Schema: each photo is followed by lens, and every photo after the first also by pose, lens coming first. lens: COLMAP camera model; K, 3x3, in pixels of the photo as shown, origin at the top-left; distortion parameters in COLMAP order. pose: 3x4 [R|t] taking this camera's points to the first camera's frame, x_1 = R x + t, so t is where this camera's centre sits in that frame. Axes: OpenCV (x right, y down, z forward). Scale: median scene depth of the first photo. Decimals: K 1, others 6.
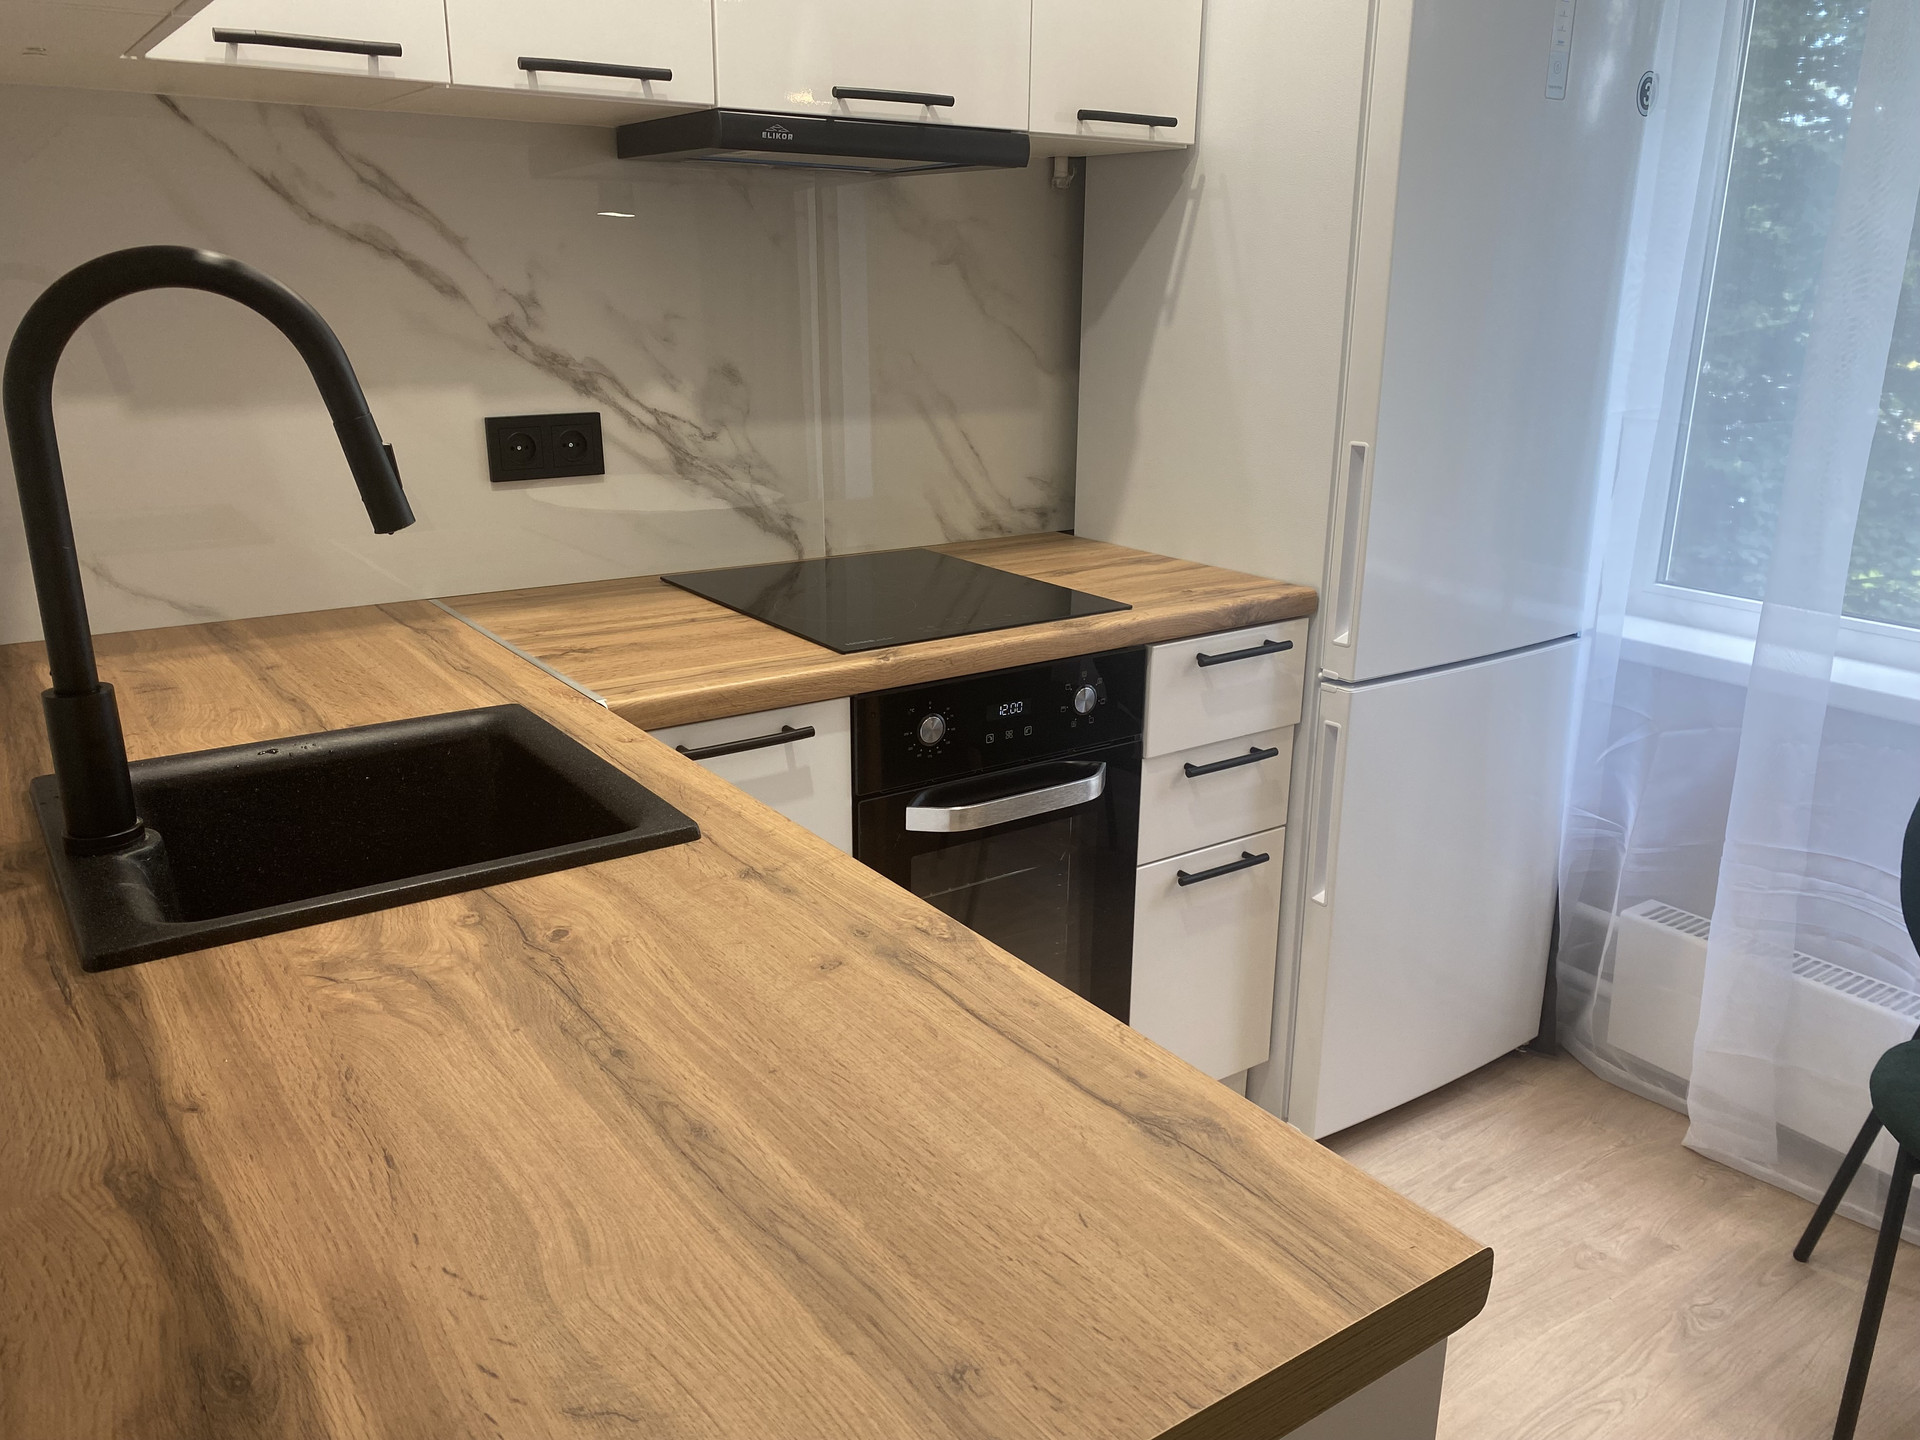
lens RADIAL K [[1454.8, 0, 950.2], [0, 1454.8, 717.7], [0, 0, 1]] dist [0.012396, -0.002667]
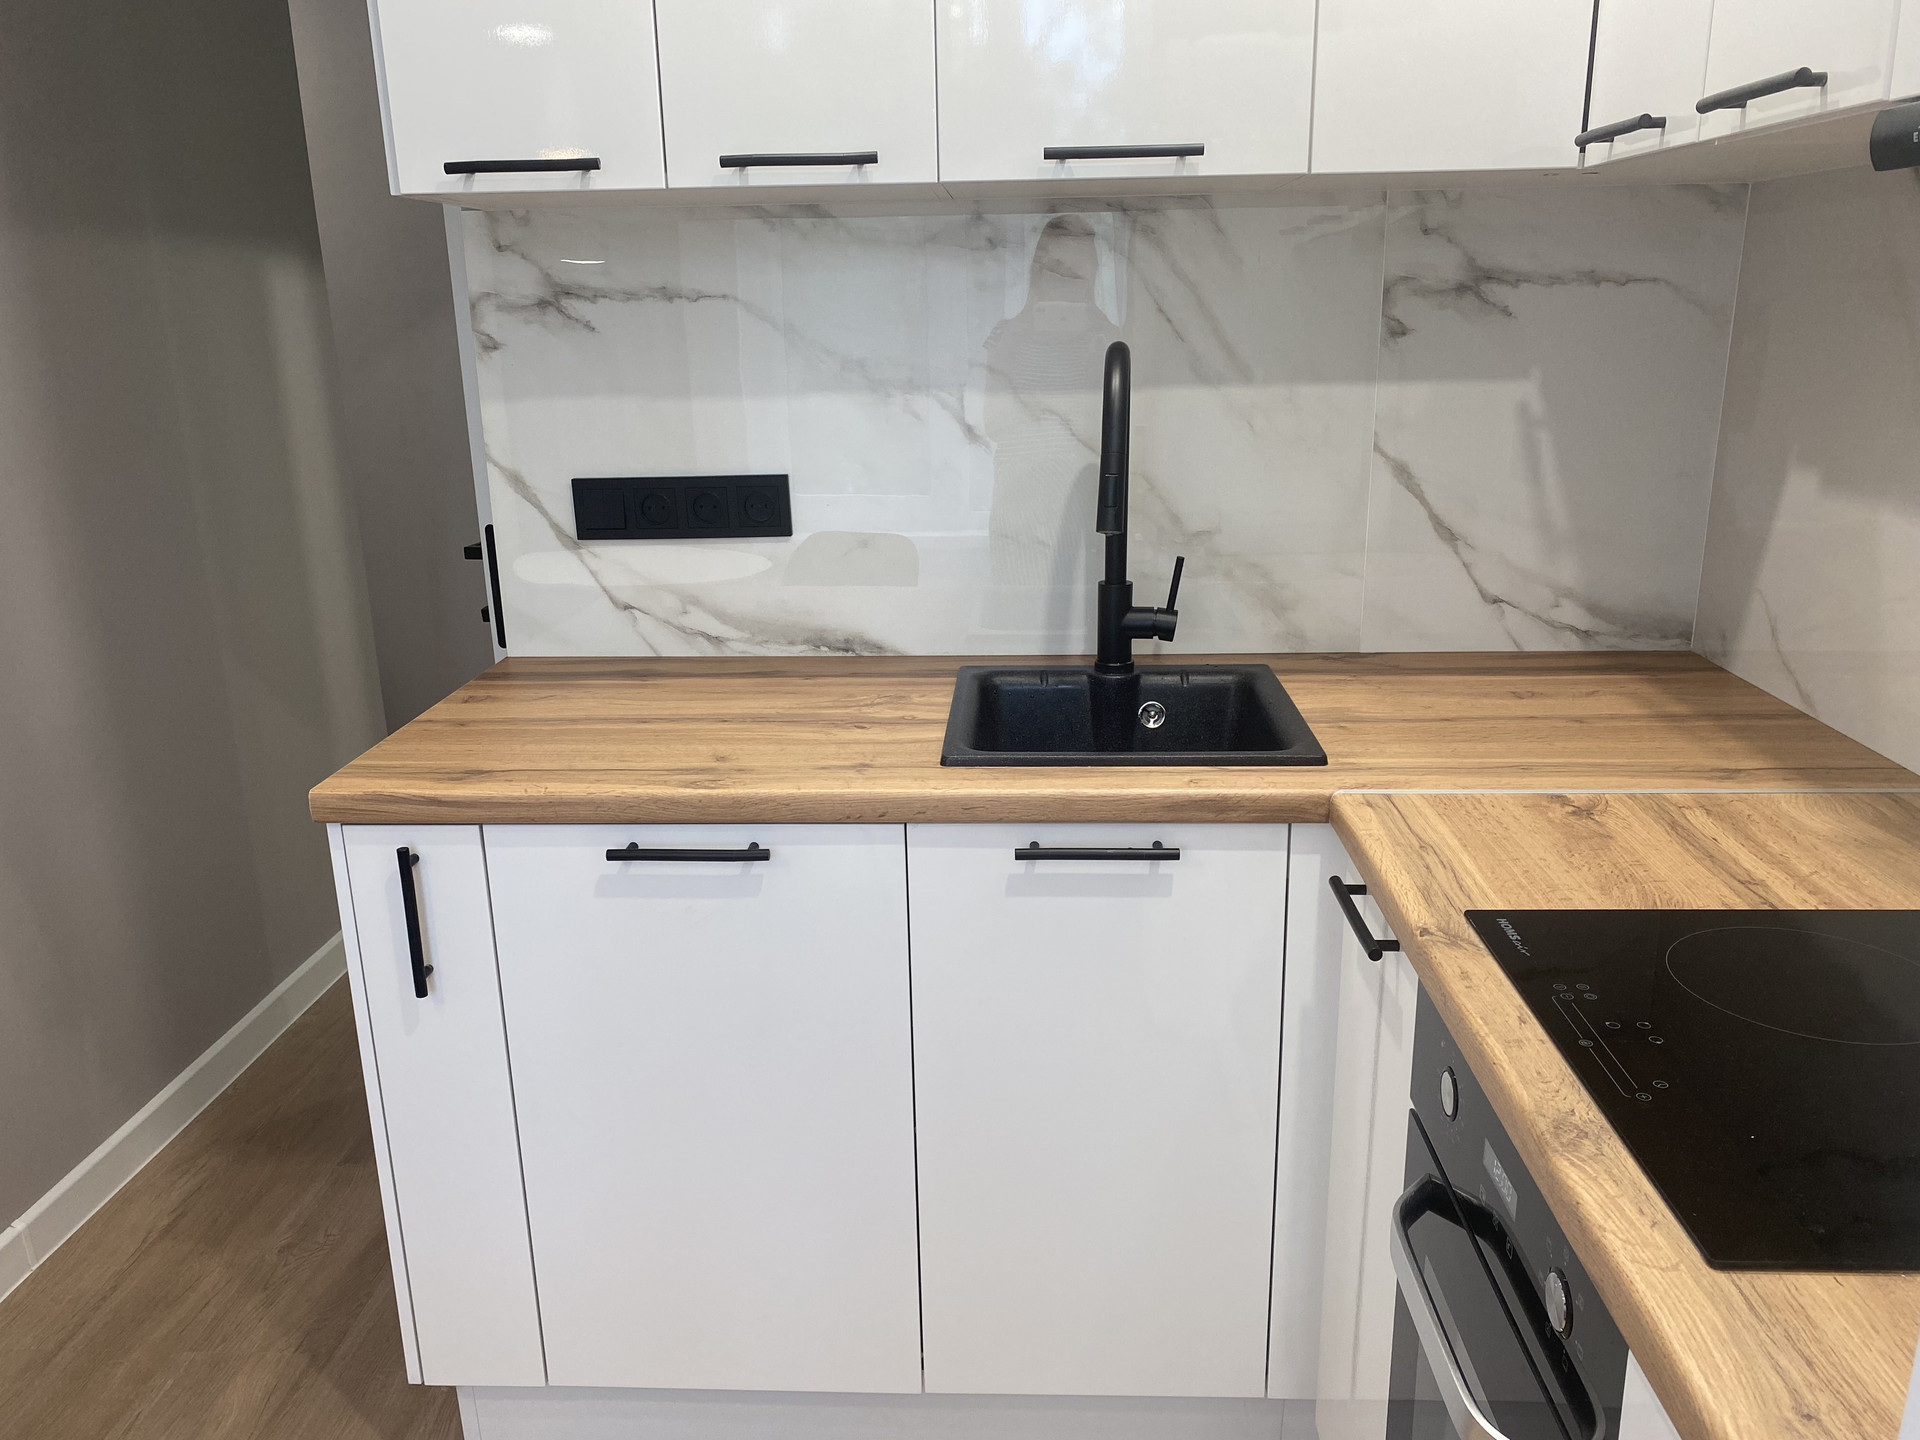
lens RADIAL K [[1454.8, 0, 950.2], [0, 1454.8, 717.7], [0, 0, 1]] dist [0.012396, -0.002667]
pose [[-0.610483, 0.213035, -0.762841, 0.396140], [-0.221941, 0.878548, 0.422961, -0.248050], [0.760298, 0.427516, -0.489058, 0.763286]]
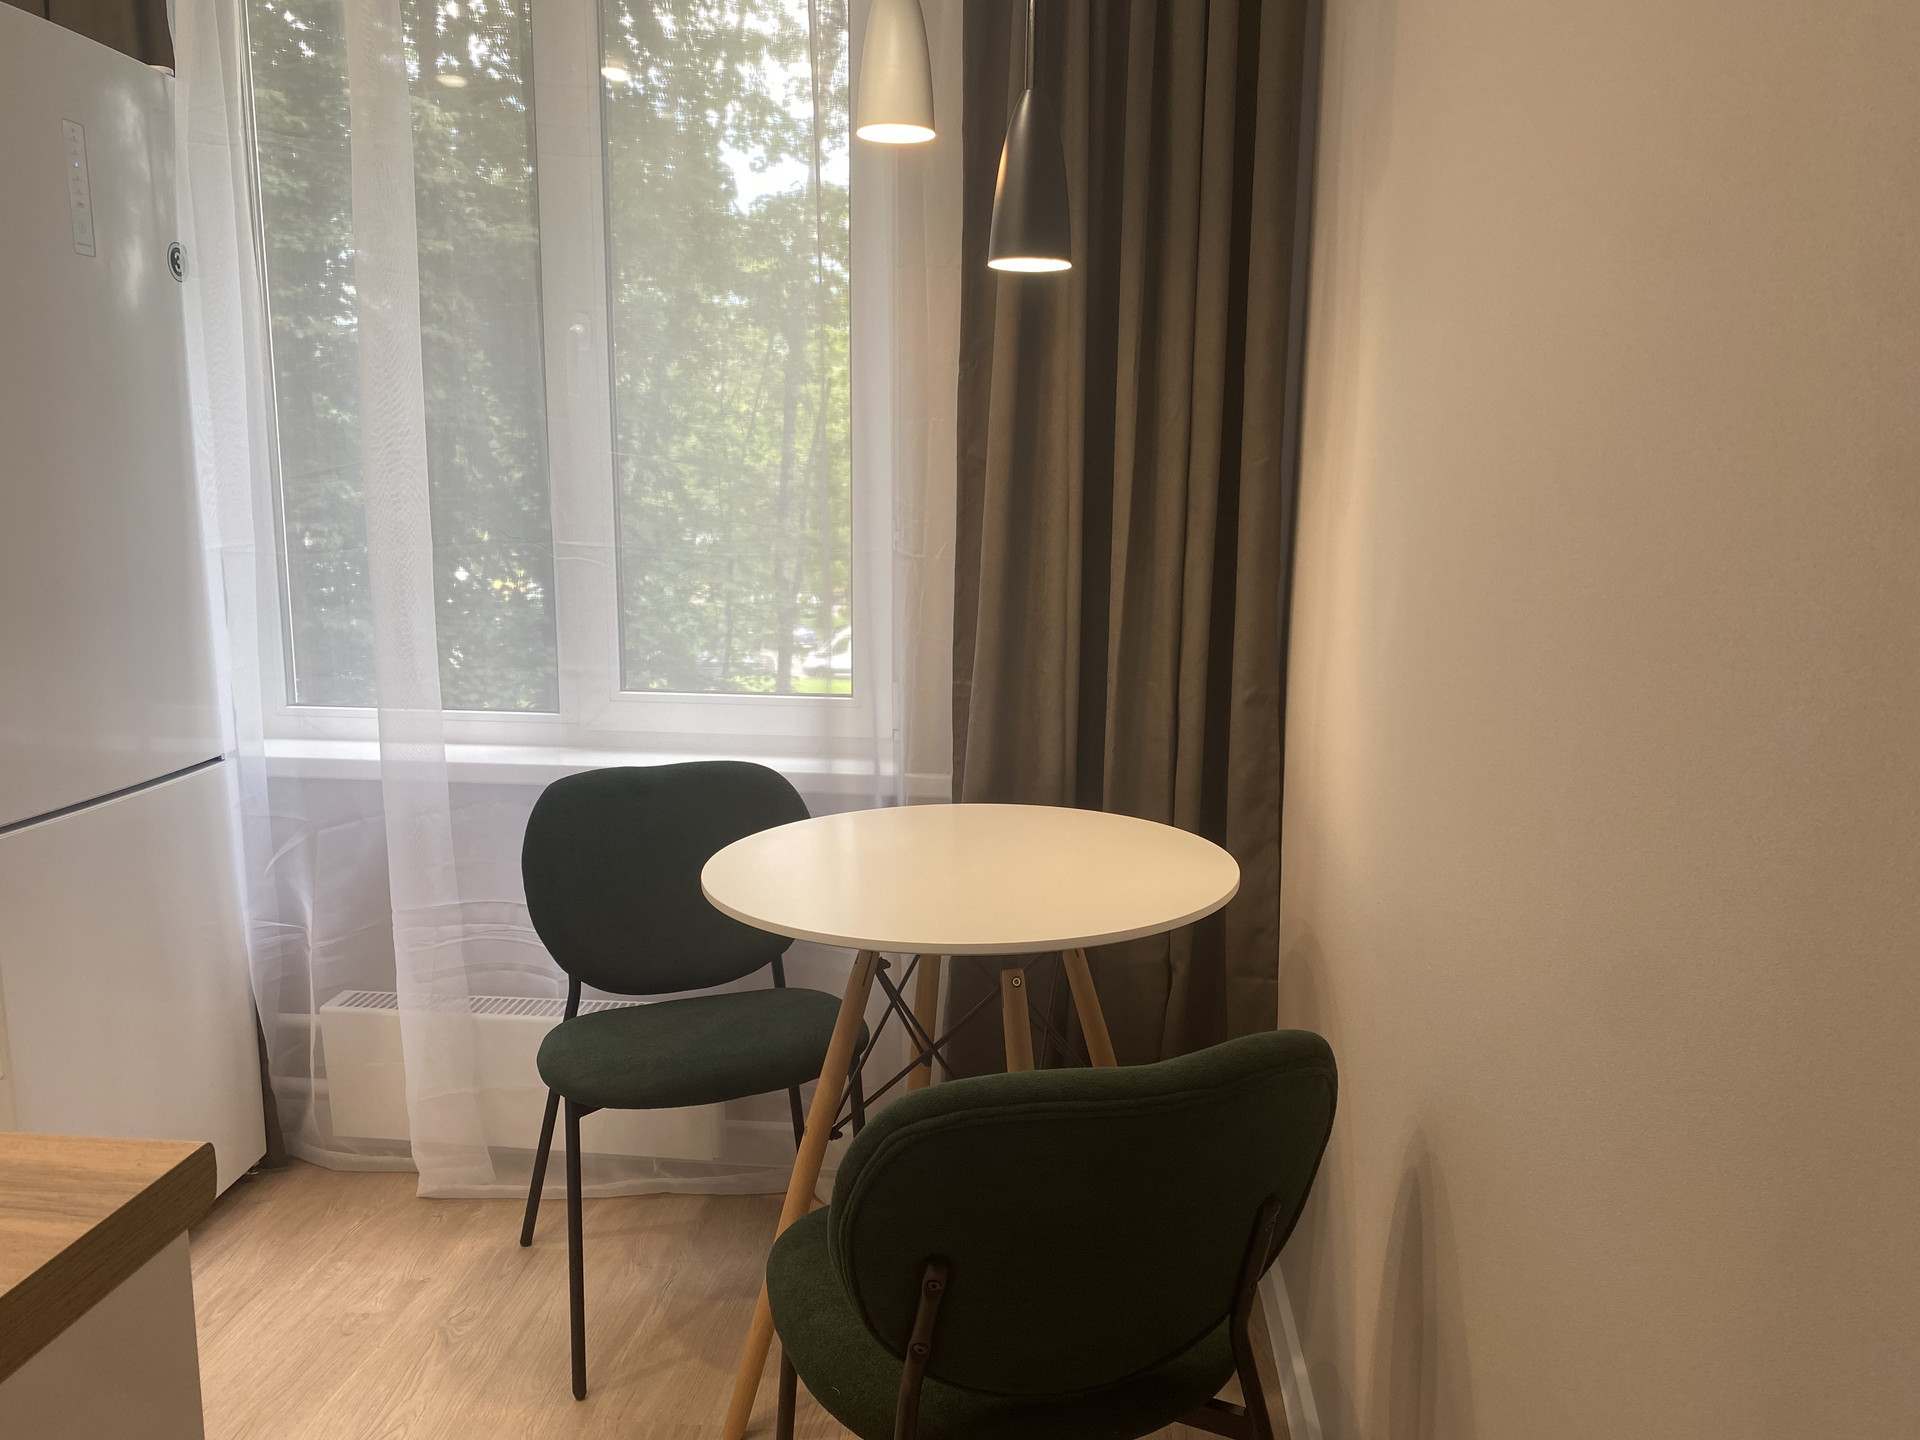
lens RADIAL K [[1454.8, 0, 950.2], [0, 1454.8, 717.7], [0, 0, 1]] dist [0.012396, -0.002667]
pose [[0.638068, -0.132512, 0.758492, -0.027409], [0.220407, 0.975292, -0.015026, 0.048928], [-0.737760, 0.176764, 0.651509, -0.075899]]
